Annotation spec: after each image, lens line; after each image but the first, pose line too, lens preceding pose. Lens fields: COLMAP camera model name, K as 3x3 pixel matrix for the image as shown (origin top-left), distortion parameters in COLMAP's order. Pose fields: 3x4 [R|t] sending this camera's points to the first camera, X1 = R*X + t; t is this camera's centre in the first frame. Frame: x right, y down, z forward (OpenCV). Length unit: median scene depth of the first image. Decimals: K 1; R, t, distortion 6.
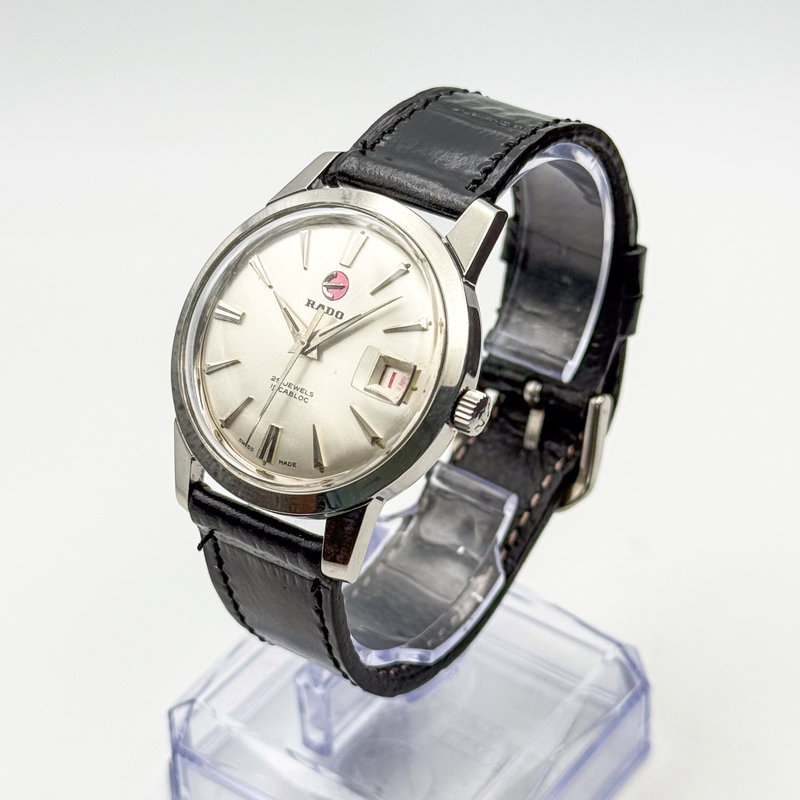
lens RADIAL K [[2316.5, 0, 400.0], [0, 2316.5, 400.0], [0, 0, 1]] dist [0.046326, 0.698752]
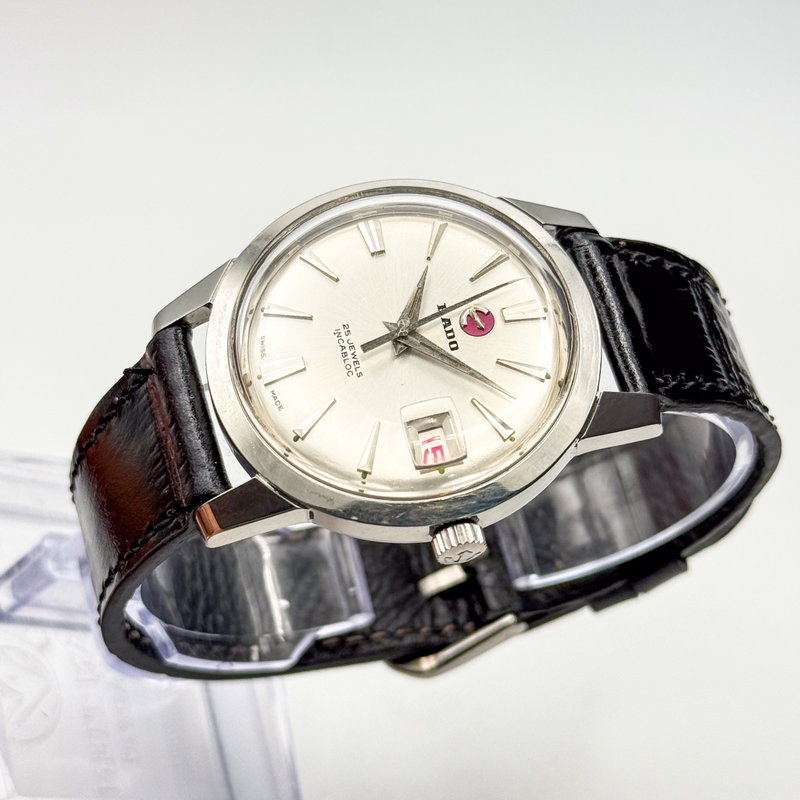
lens RADIAL K [[2316.5, 0, 400.0], [0, 2316.5, 400.0], [0, 0, 1]] dist [0.046326, 0.698752]
pose [[0.591715, 0.803733, 0.062342, -0.072080], [-0.802158, 0.594708, -0.053523, 0.035092], [-0.080094, -0.018338, 0.996619, 0.150588]]
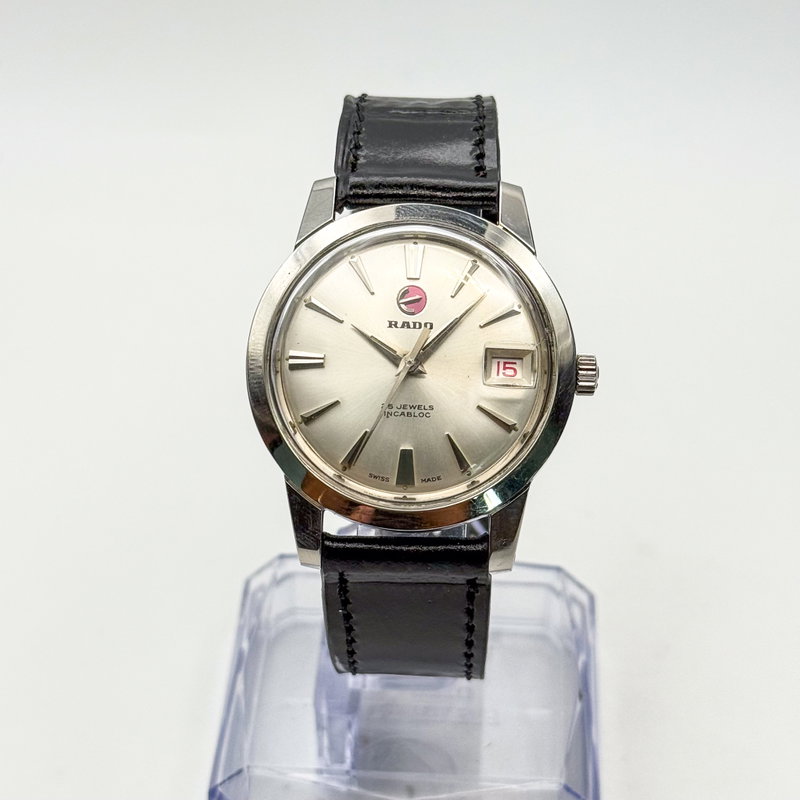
lens RADIAL K [[2316.5, 0, 400.0], [0, 2316.5, 400.0], [0, 0, 1]] dist [0.046326, 0.698752]
pose [[0.840039, -0.304131, 0.449264, -0.487433], [0.300407, 0.950313, 0.081612, -0.089427], [-0.451763, 0.066404, 0.889663, 0.096523]]
